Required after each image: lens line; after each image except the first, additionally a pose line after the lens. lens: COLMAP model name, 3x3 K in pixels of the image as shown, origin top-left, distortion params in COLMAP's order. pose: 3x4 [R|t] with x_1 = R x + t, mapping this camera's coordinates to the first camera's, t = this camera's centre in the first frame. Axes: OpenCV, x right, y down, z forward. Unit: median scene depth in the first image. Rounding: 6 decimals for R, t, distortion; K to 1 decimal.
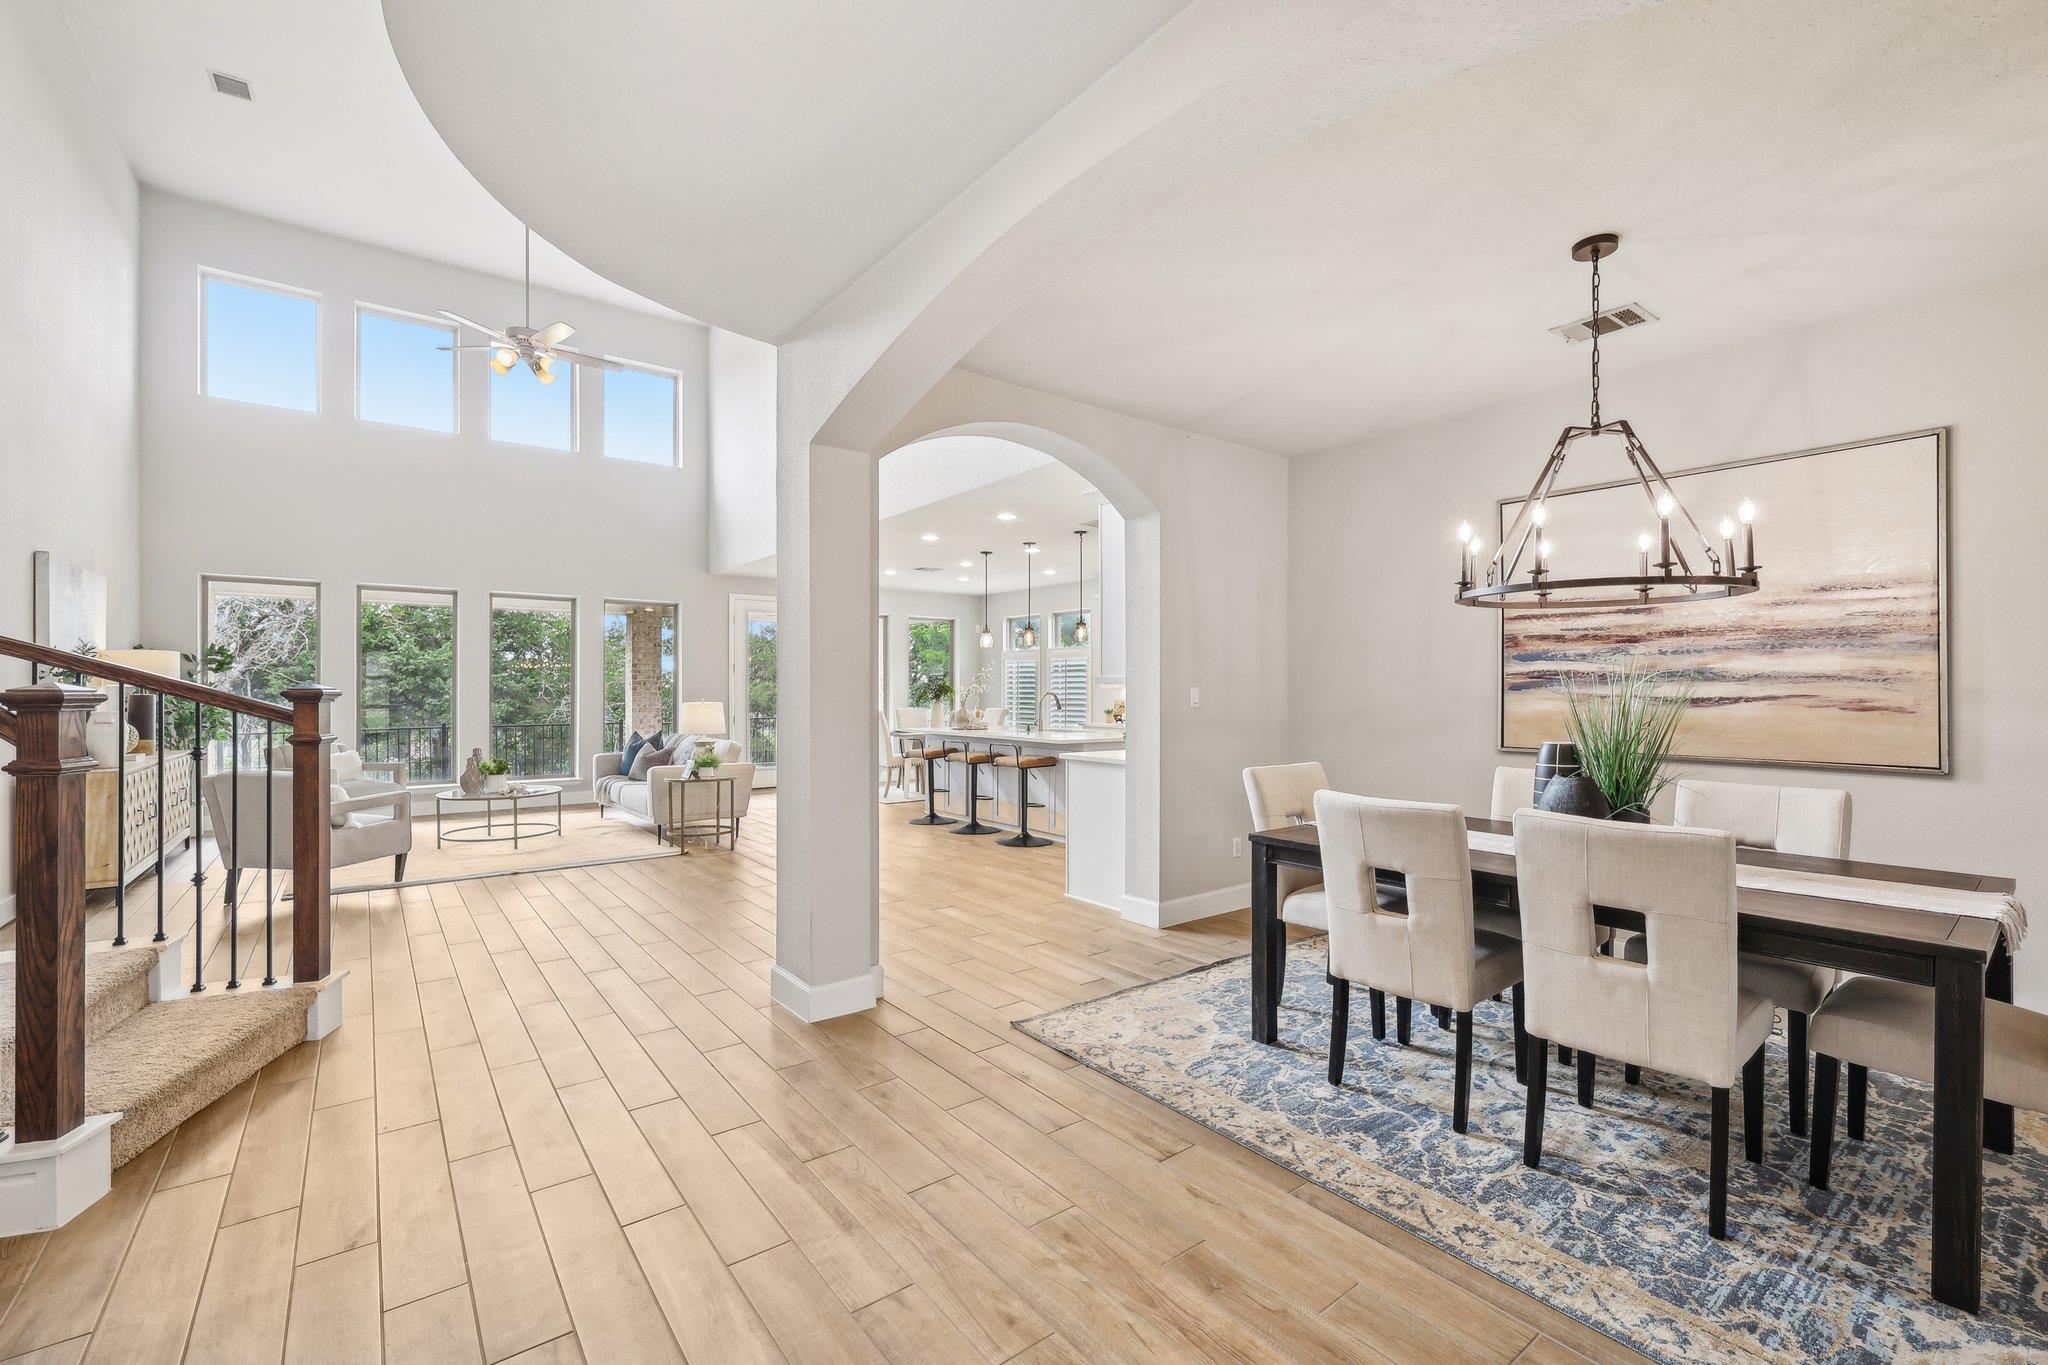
lens RADIAL K [[858.6, 0, 1026.5], [0, 858.6, 697.2], [0, 0, 1]] dist [0.003403, 0.000445]
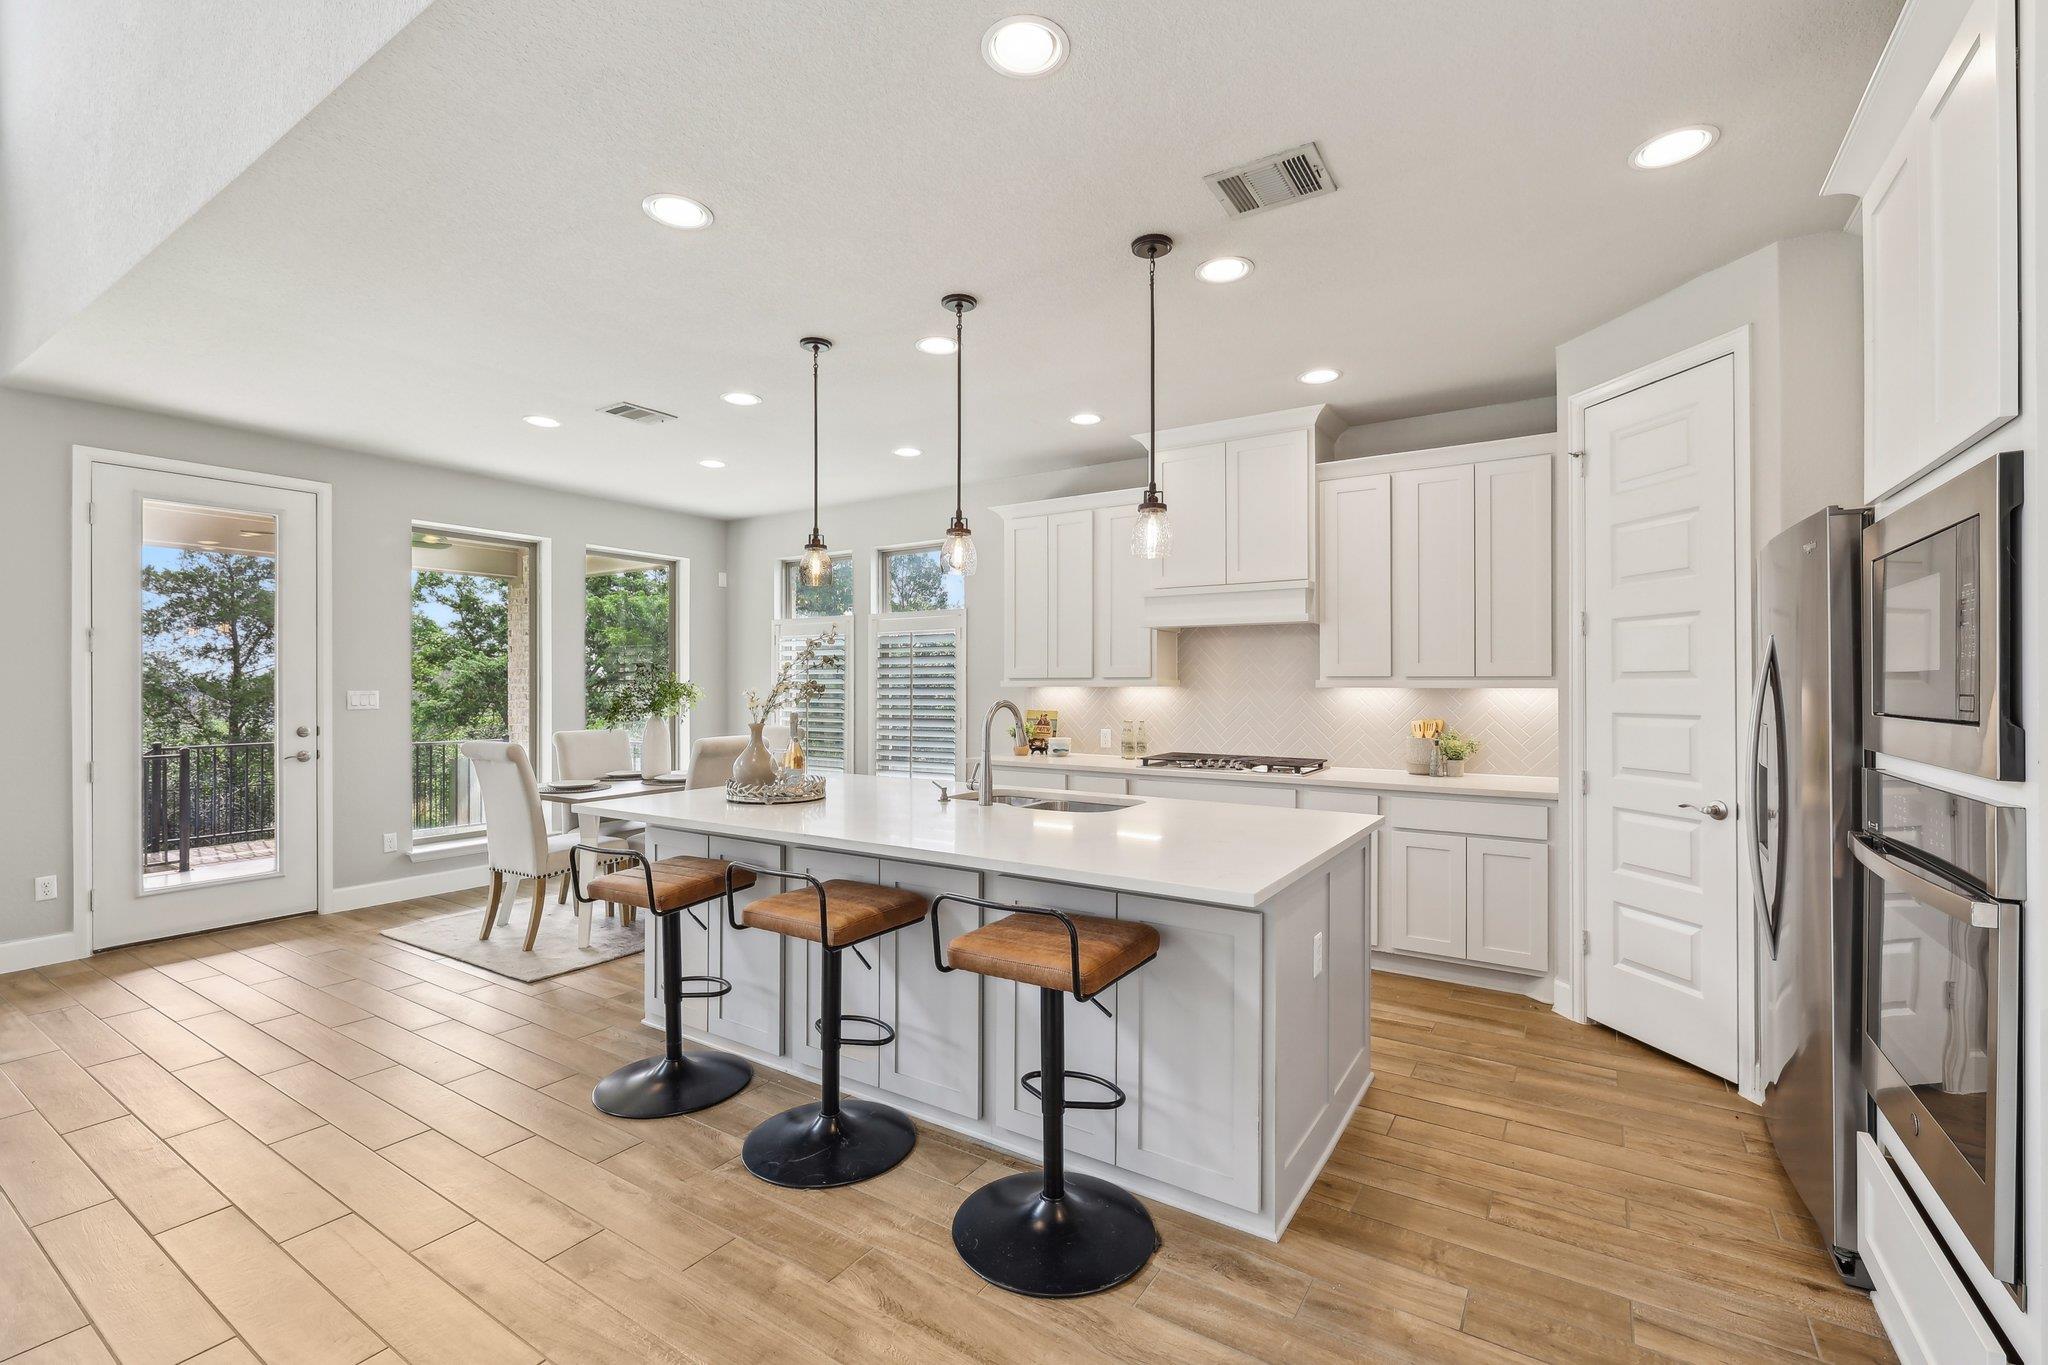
lens RADIAL K [[877.7, 0, 1024.0], [0, 877.7, 682.5], [0, 0, 1]] dist [0.001403, 0.000006]
pose [[0.943806, -0.000907, 0.330499, -0.095276], [0.004592, 0.999936, -0.010368, -0.010328], [-0.330468, 0.011303, 0.943749, 0.630975]]
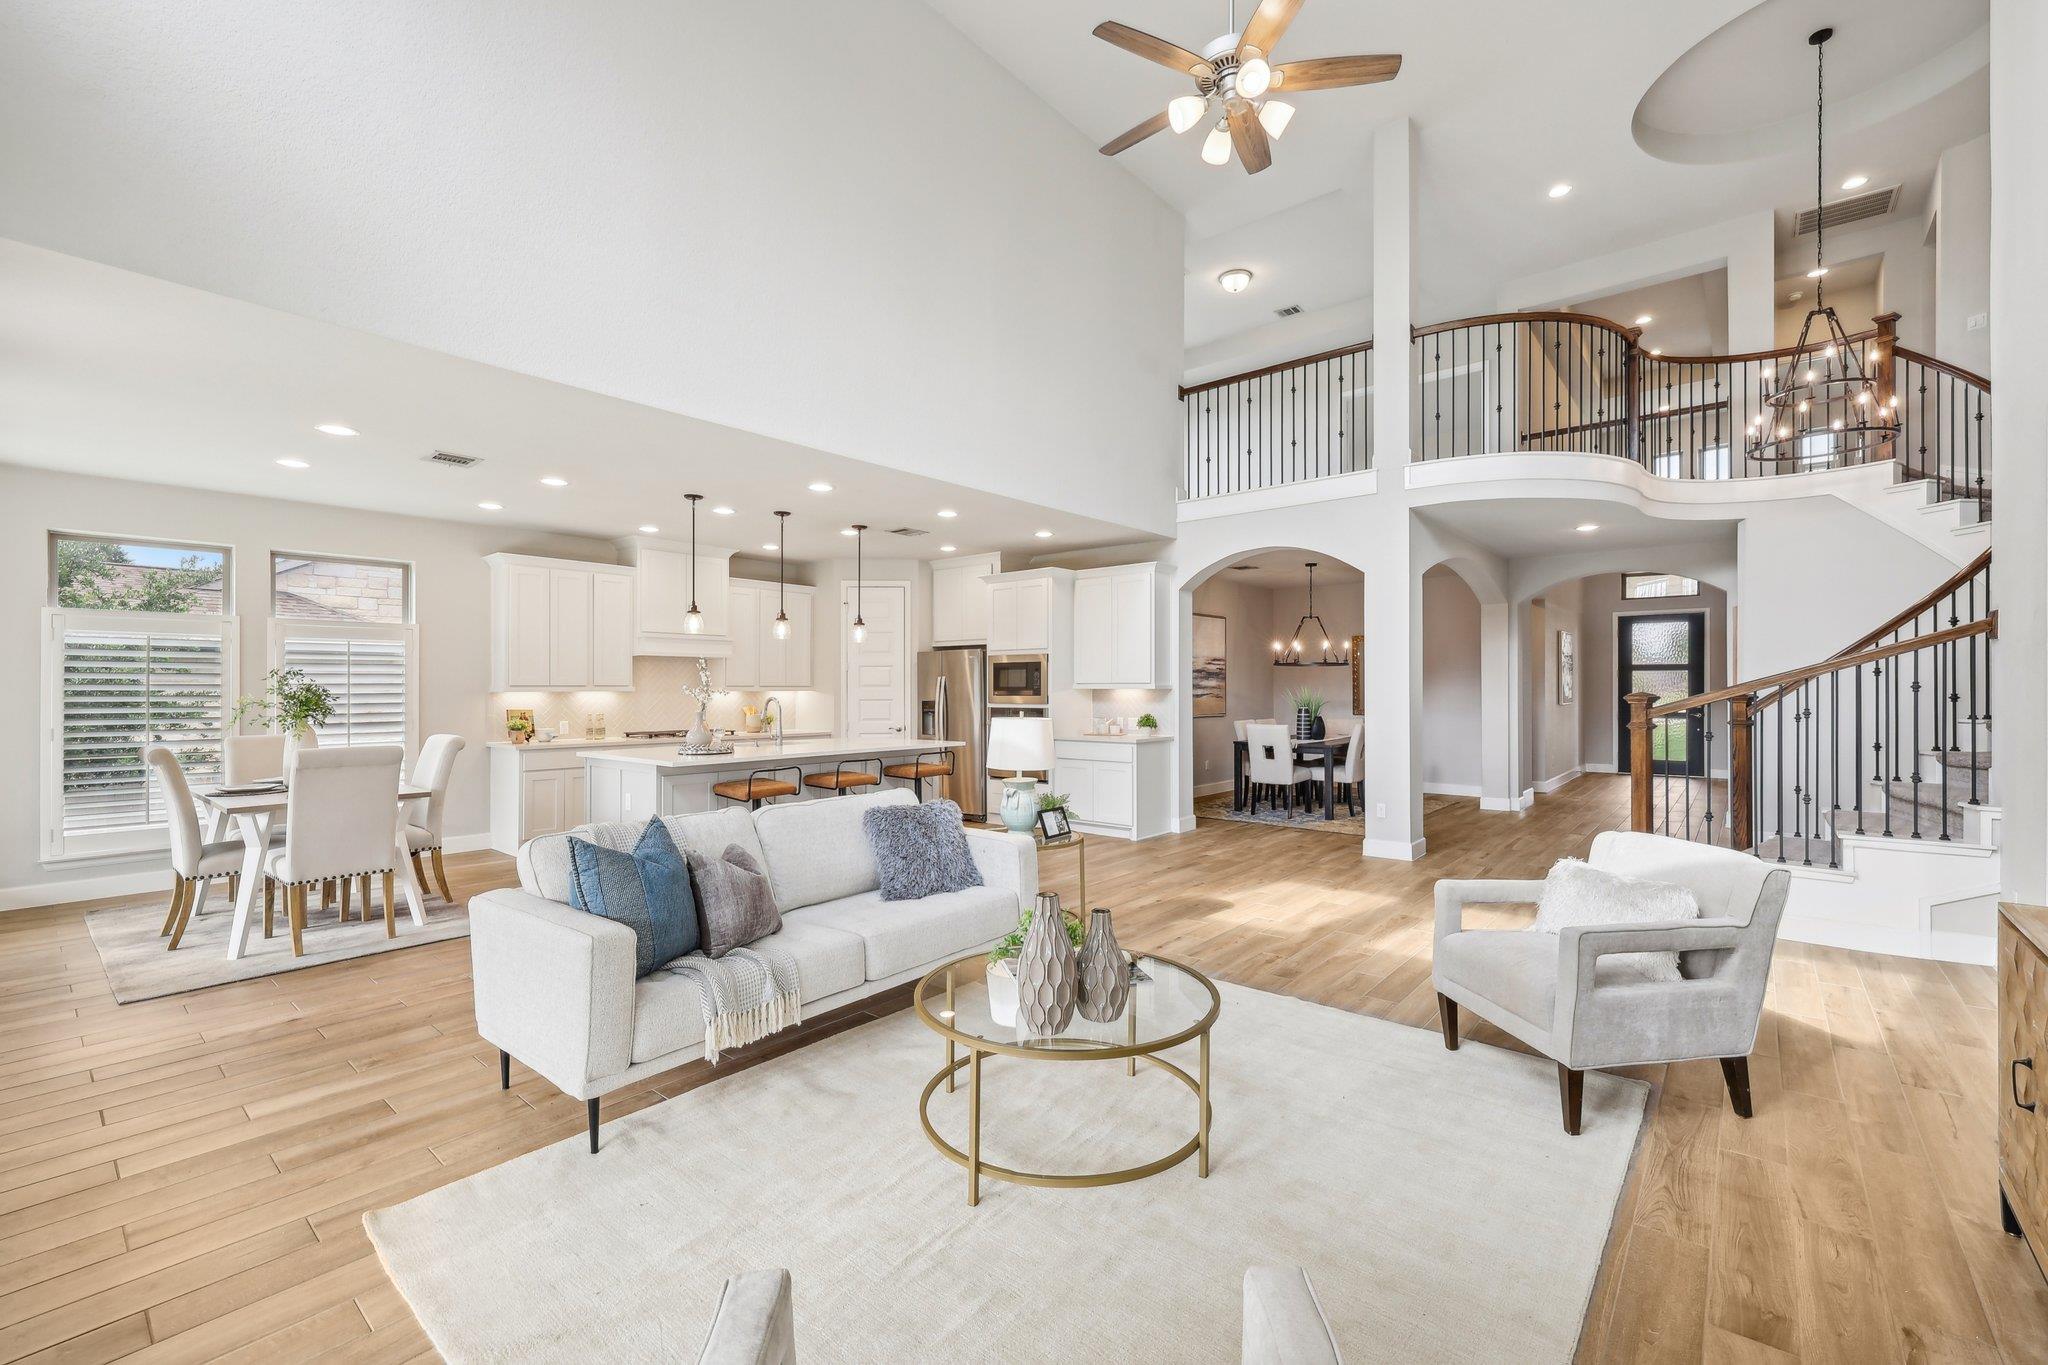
lens RADIAL K [[861.6, 0, 1023.3], [0, 861.6, 687.9], [0, 0, 1]] dist [-0.000050, 0.000061]
pose [[-0.215273, 0.001397, 0.976553, -0.829125], [0.010204, 0.999948, 0.000819, -0.013024], [-0.976501, 0.010141, -0.215276, 0.951632]]
